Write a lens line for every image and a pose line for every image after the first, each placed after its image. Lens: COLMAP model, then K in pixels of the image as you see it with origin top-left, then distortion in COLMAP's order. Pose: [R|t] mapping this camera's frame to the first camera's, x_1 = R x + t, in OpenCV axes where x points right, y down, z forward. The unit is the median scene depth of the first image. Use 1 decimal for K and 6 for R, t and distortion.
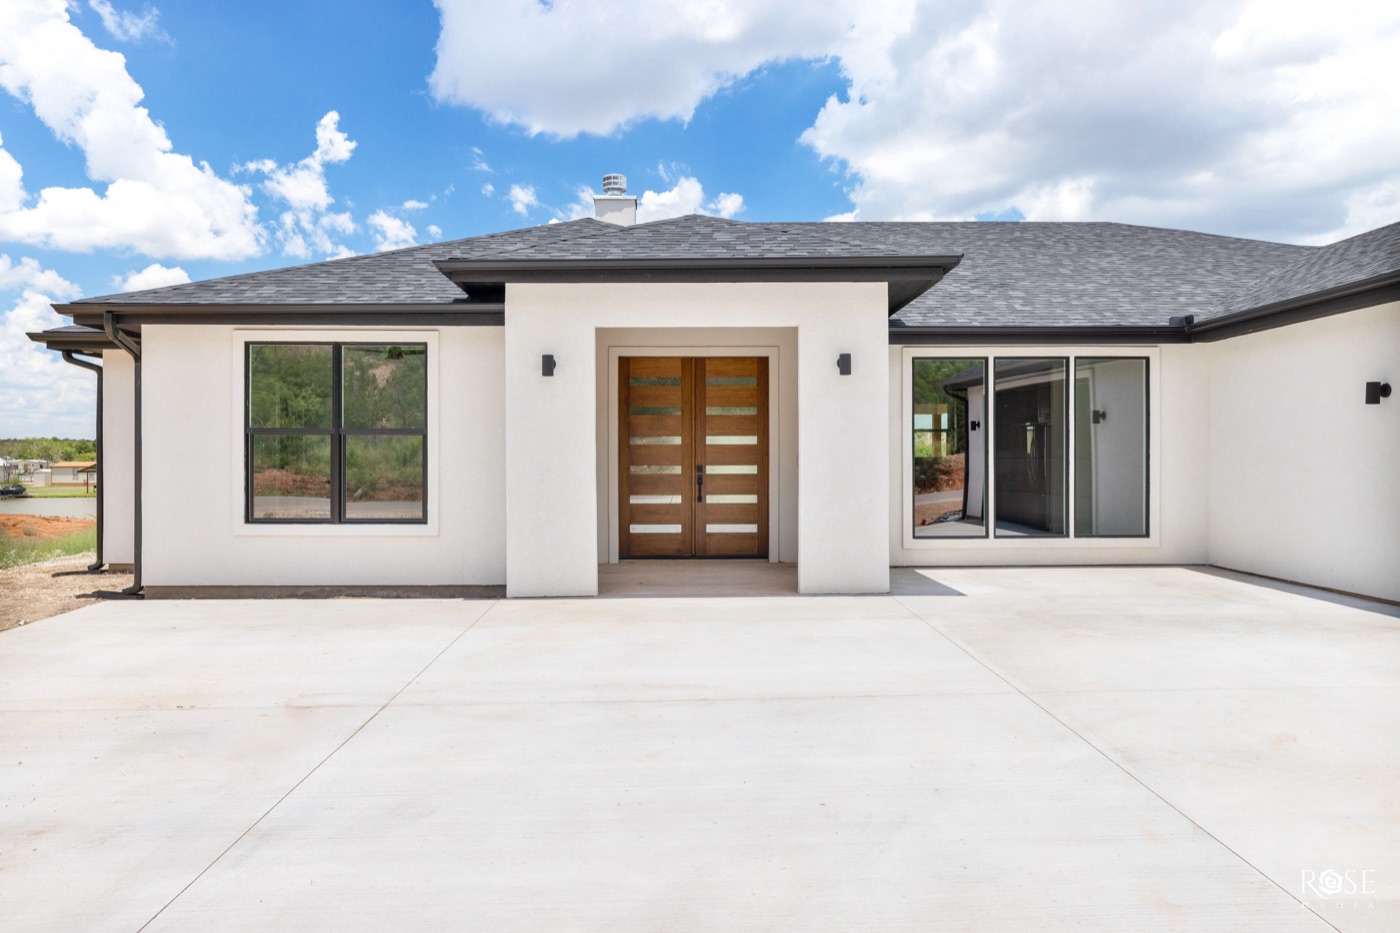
lens RADIAL K [[1020.8, 0, 701.6], [0, 1020.8, 460.5], [0, 0, 1]] dist [-0.002515, -0.002797]
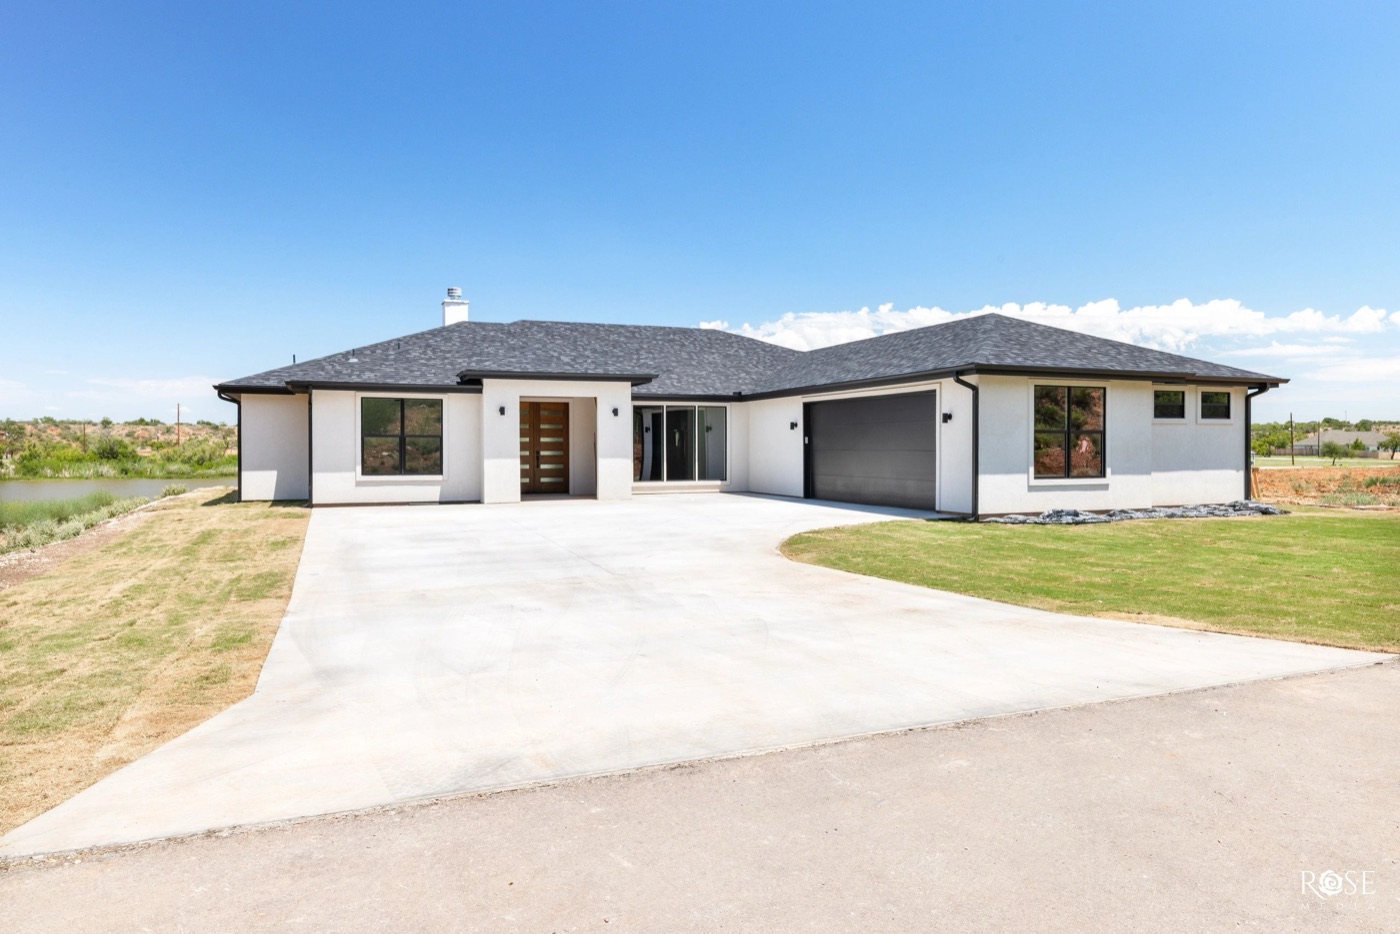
lens RADIAL K [[928.0, 0, 700.0], [0, 928.0, 462.5], [0, 0, 1]] dist [-0.000131, 0.000087]
pose [[0.939854, -0.004975, 0.341541, -0.397344], [0.000130, 0.999899, 0.014205, 0.001336], [-0.341578, -0.013306, 0.939759, -1.115070]]
